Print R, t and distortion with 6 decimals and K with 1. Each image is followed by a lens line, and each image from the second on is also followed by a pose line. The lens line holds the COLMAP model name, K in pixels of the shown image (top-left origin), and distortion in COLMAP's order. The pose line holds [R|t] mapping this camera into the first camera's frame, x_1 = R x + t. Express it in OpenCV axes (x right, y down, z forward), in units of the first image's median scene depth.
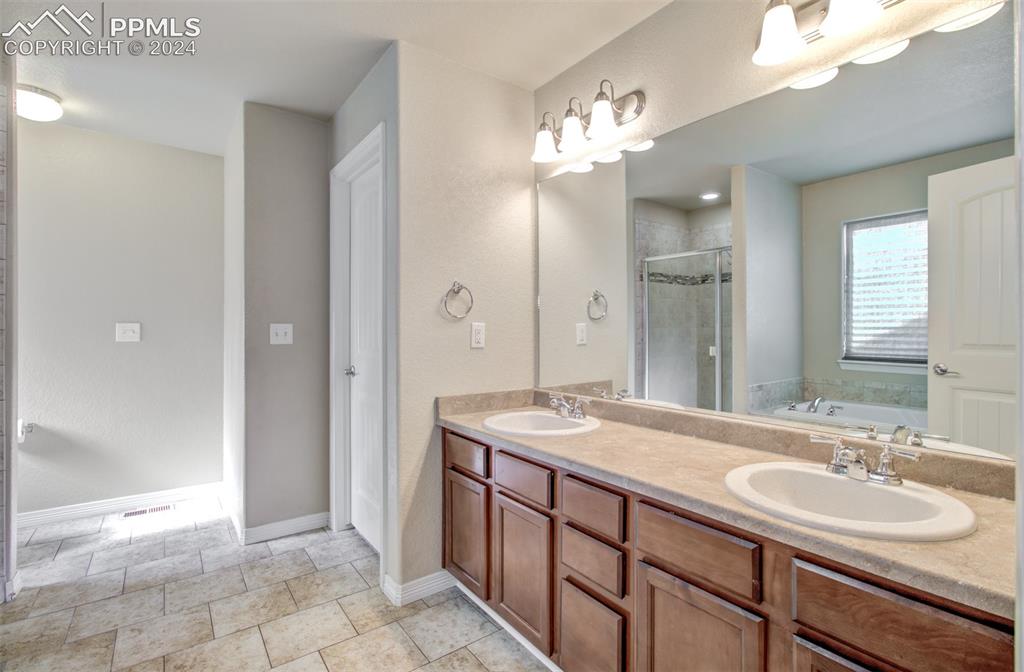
lens RADIAL K [[487.7, 0, 512.0], [0, 487.7, 336.0], [0, 0, 1]] dist [-0.000224, 0.000037]
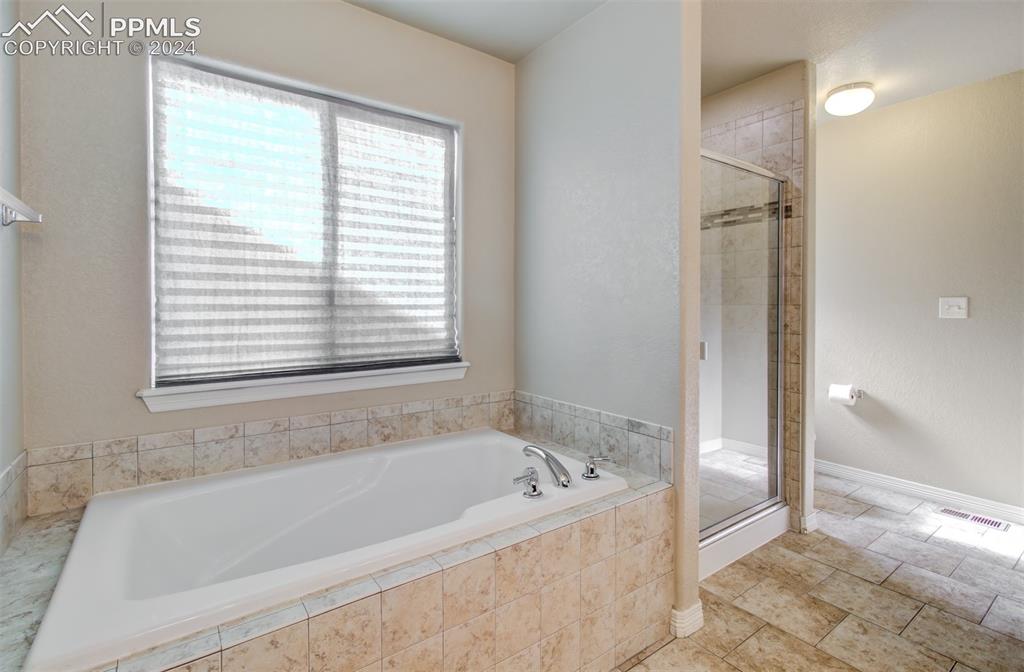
lens RADIAL K [[466.9, 0, 512.5], [0, 466.9, 314.0], [0, 0, 1]] dist [0.000642, -0.000019]
pose [[-0.002803, 0.015977, -0.999868, 0.083058], [-0.011306, 0.999808, 0.016008, -0.001410], [0.999932, 0.011349, -0.002621, 0.240565]]
